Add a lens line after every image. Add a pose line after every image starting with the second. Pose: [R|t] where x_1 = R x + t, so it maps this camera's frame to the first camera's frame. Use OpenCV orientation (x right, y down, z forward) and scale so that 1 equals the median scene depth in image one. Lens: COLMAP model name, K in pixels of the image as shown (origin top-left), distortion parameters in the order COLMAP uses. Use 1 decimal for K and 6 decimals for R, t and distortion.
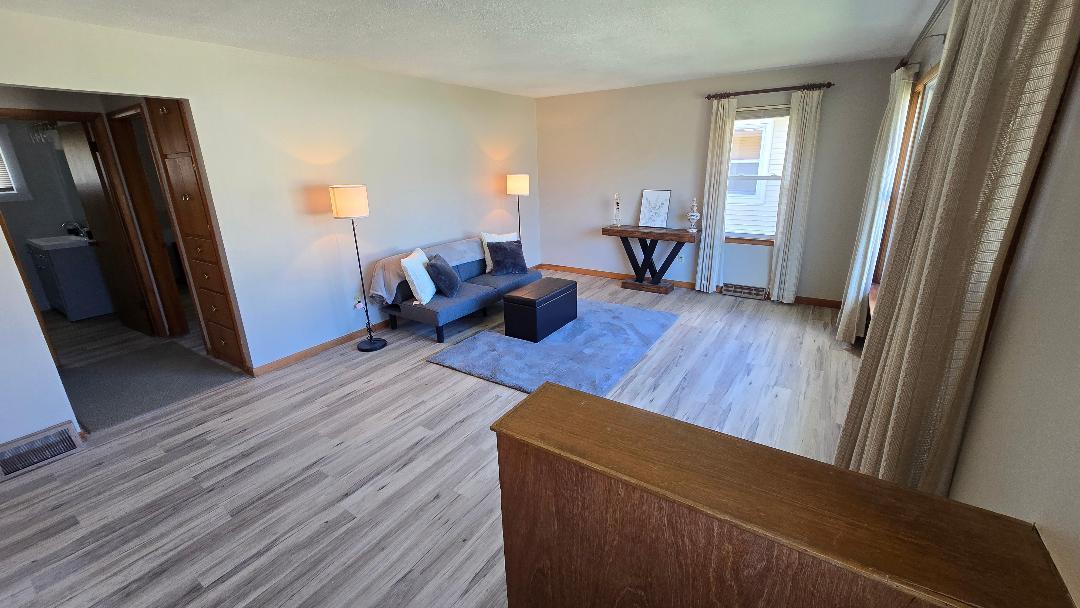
lens RADIAL K [[436.6, 0, 542.9], [0, 436.6, 299.2], [0, 0, 1]] dist [-0.003480, -0.000421]
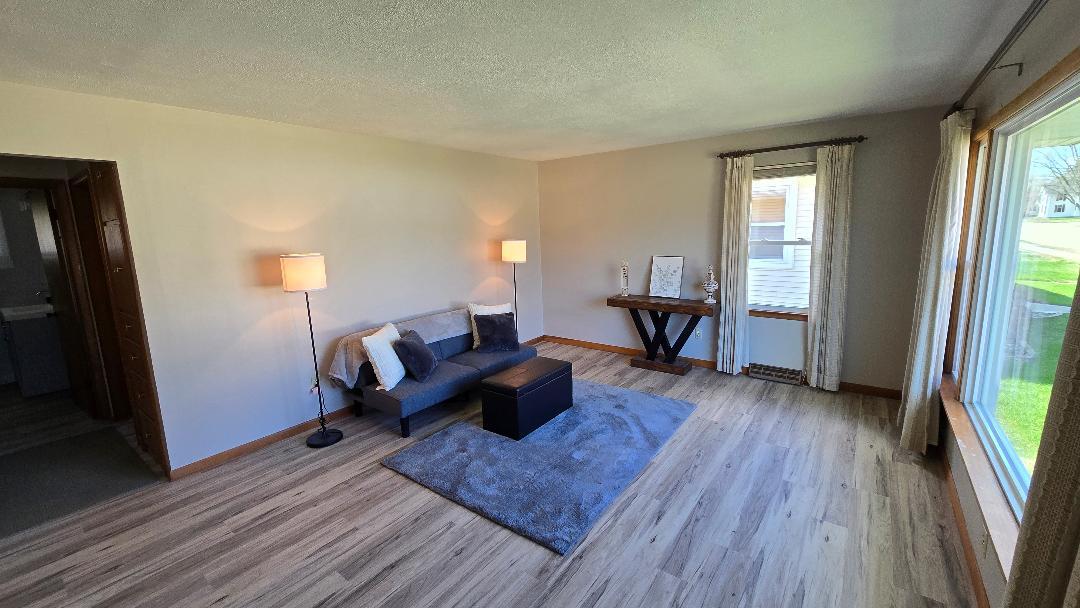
lens RADIAL K [[436.6, 0, 544.3], [0, 436.6, 299.0], [0, 0, 1]] dist [-0.003480, -0.000421]
pose [[0.998315, 0.003341, -0.057932, 0.079700], [-0.011292, 0.990440, -0.137479, -0.050556], [0.056919, 0.137902, 0.988809, 0.152122]]
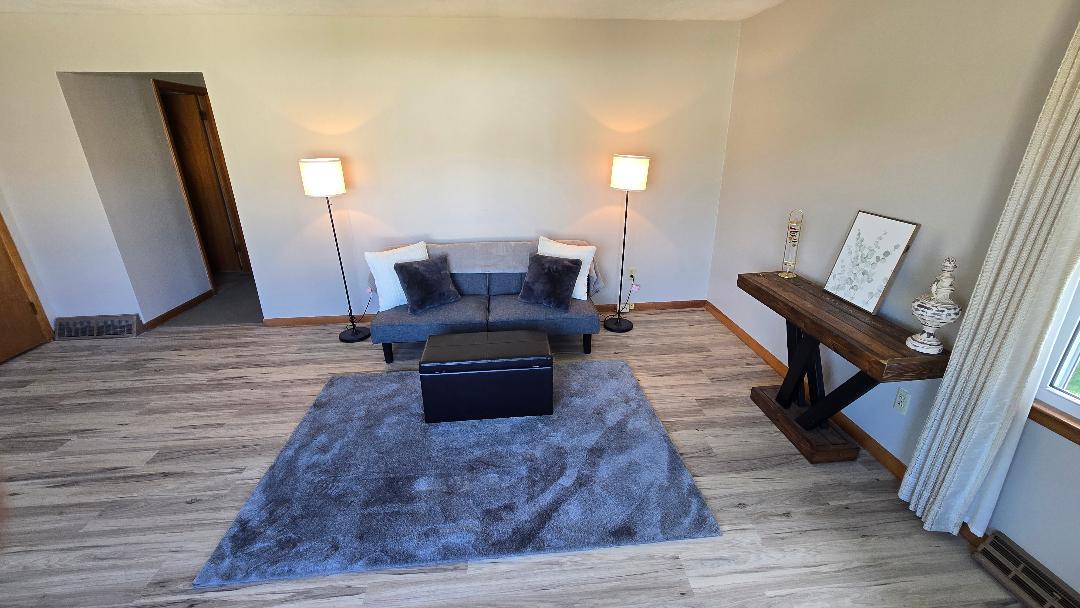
lens RADIAL K [[436.6, 0, 539.2], [0, 436.6, 295.3], [0, 0, 1]] dist [-0.003480, -0.000421]
pose [[0.626278, 0.292735, -0.722553, 0.493088], [-0.244520, 0.953815, 0.174488, -0.230134], [0.740261, 0.067401, 0.668933, 0.663488]]
